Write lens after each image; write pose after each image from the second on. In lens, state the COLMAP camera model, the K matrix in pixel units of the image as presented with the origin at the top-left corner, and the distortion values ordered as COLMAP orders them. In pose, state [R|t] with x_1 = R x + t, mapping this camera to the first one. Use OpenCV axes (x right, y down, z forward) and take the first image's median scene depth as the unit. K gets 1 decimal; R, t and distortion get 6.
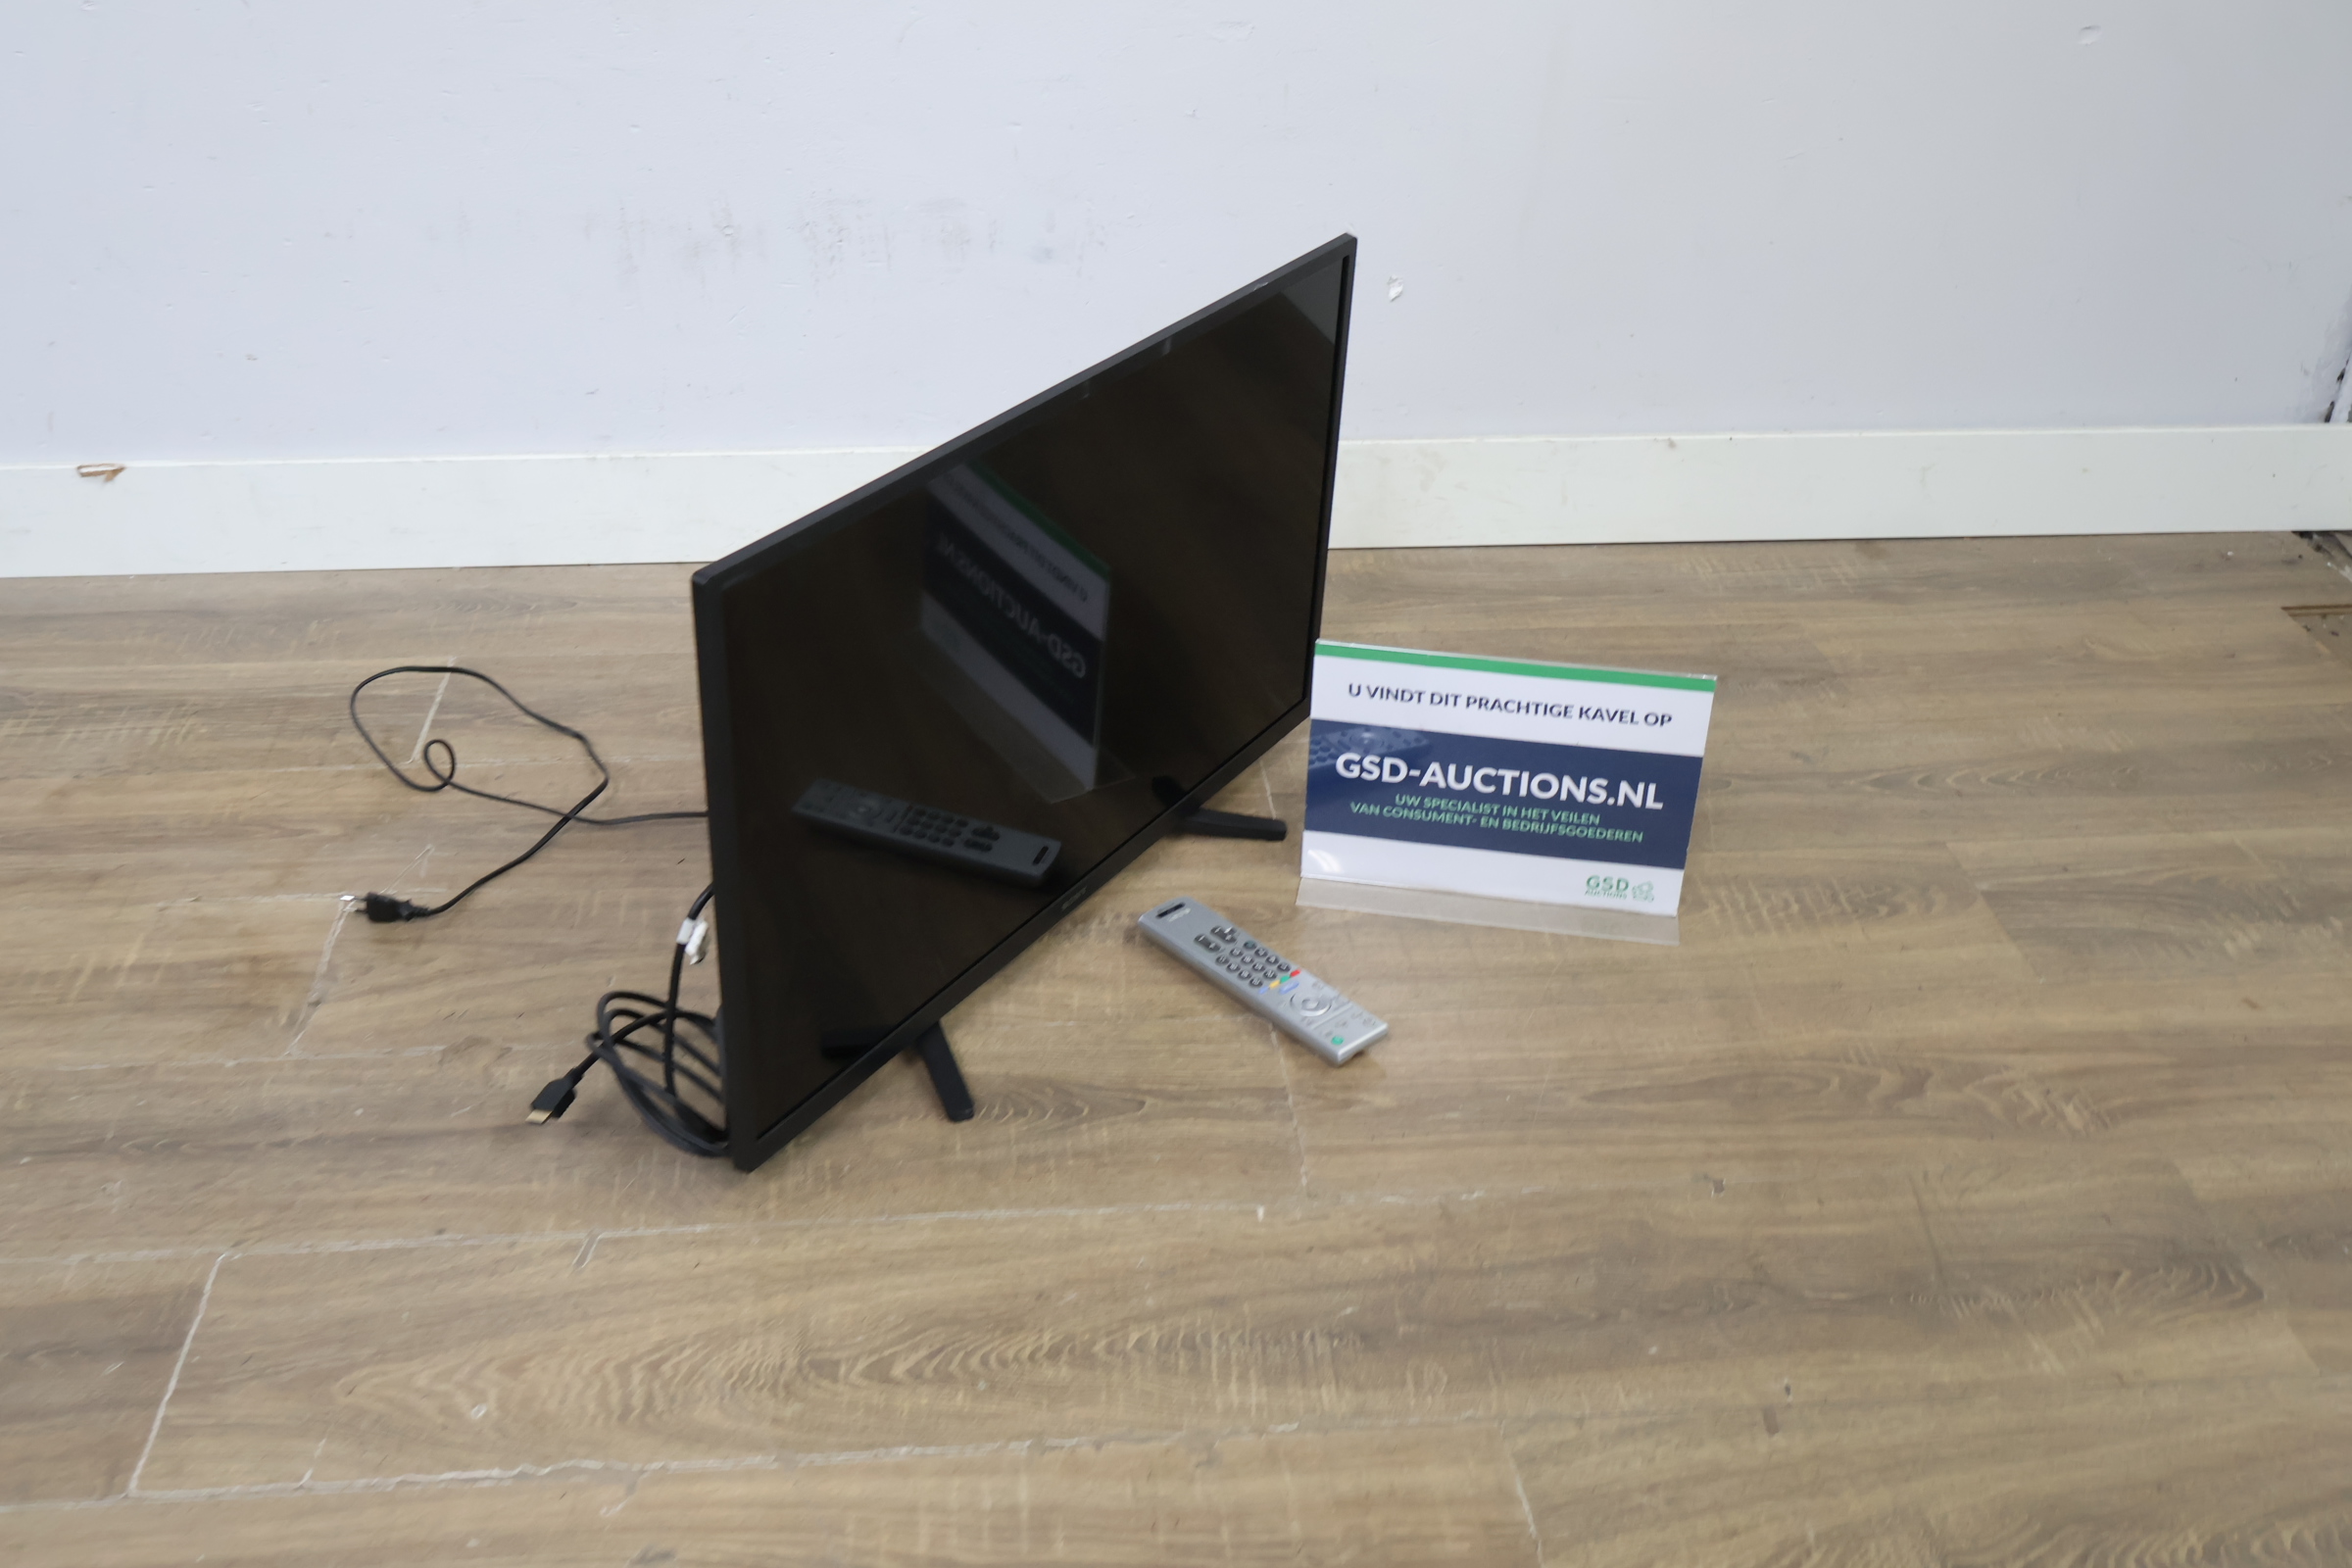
lens RADIAL K [[2273.9, 0, 1168.2], [0, 2273.9, 743.9], [0, 0, 1]] dist [-0.005695, 0.000000]
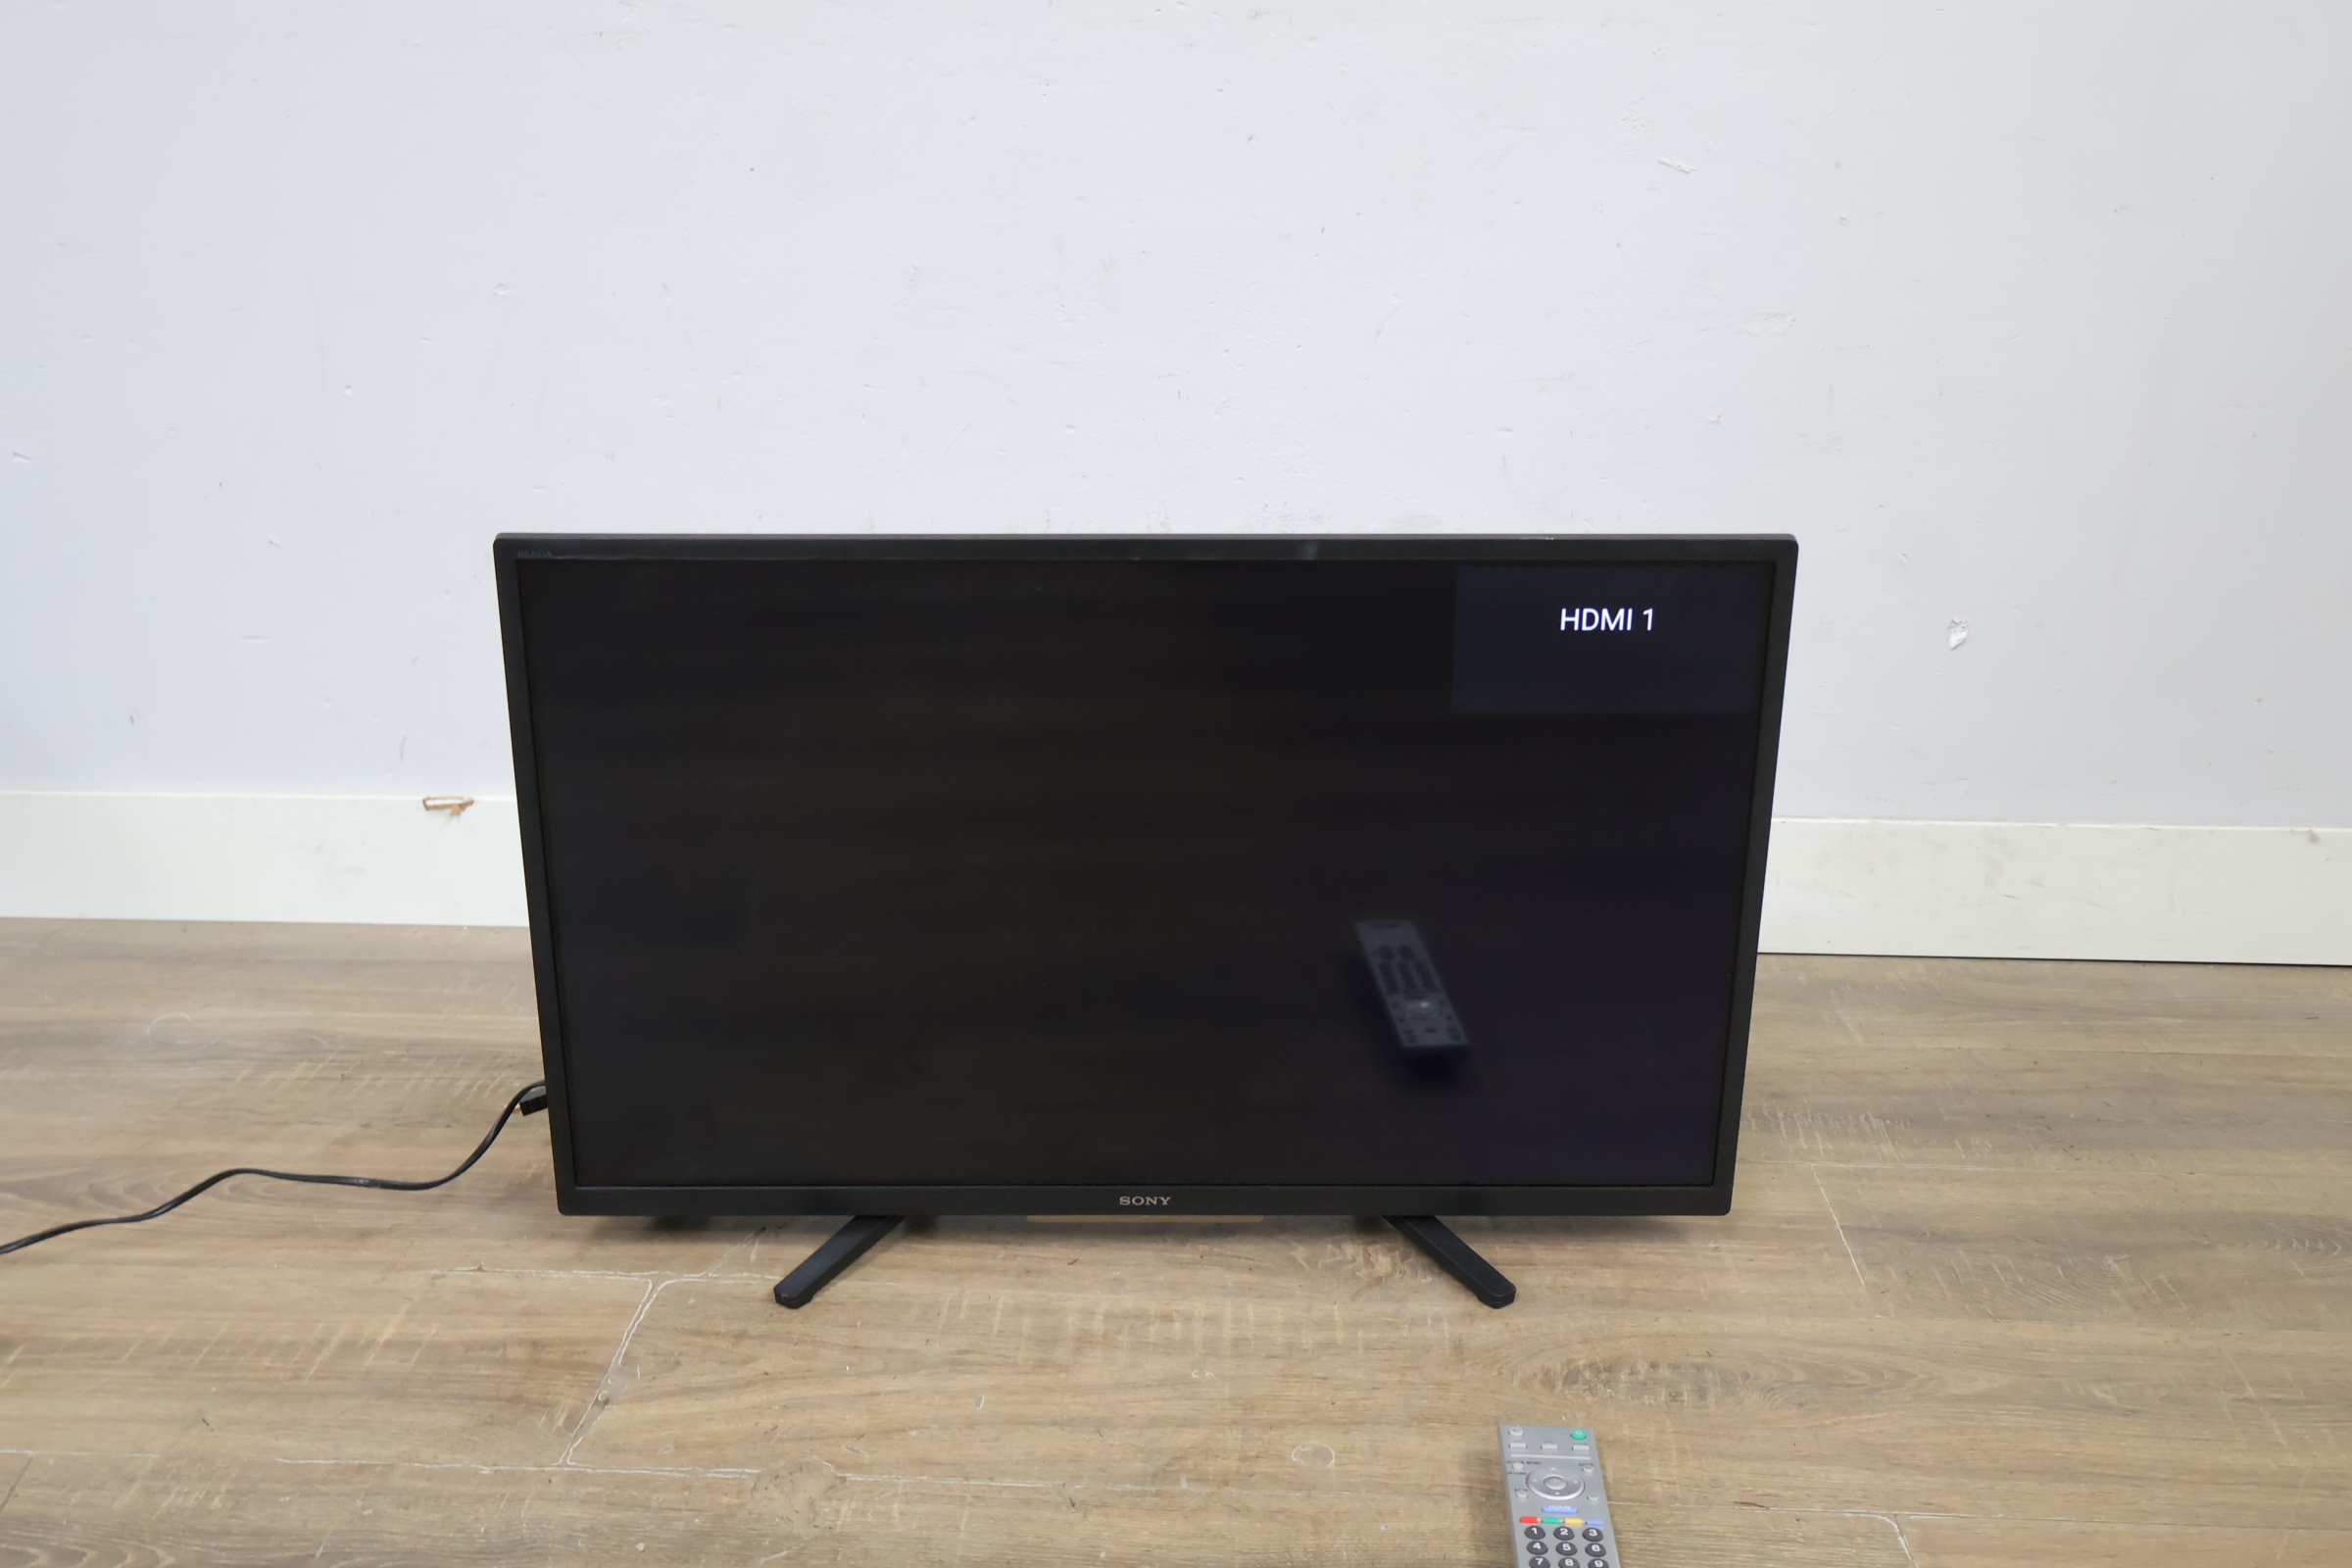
lens RADIAL K [[2273.9, 0, 1154.2], [0, 2273.9, 780.1], [0, 0, 1]] dist [-0.005695, 0.000000]
pose [[0.987655, 0.024624, -0.154700, -0.081601], [-0.059617, 0.972336, -0.225849, 0.075178], [0.144860, 0.232283, 0.961801, 0.250968]]
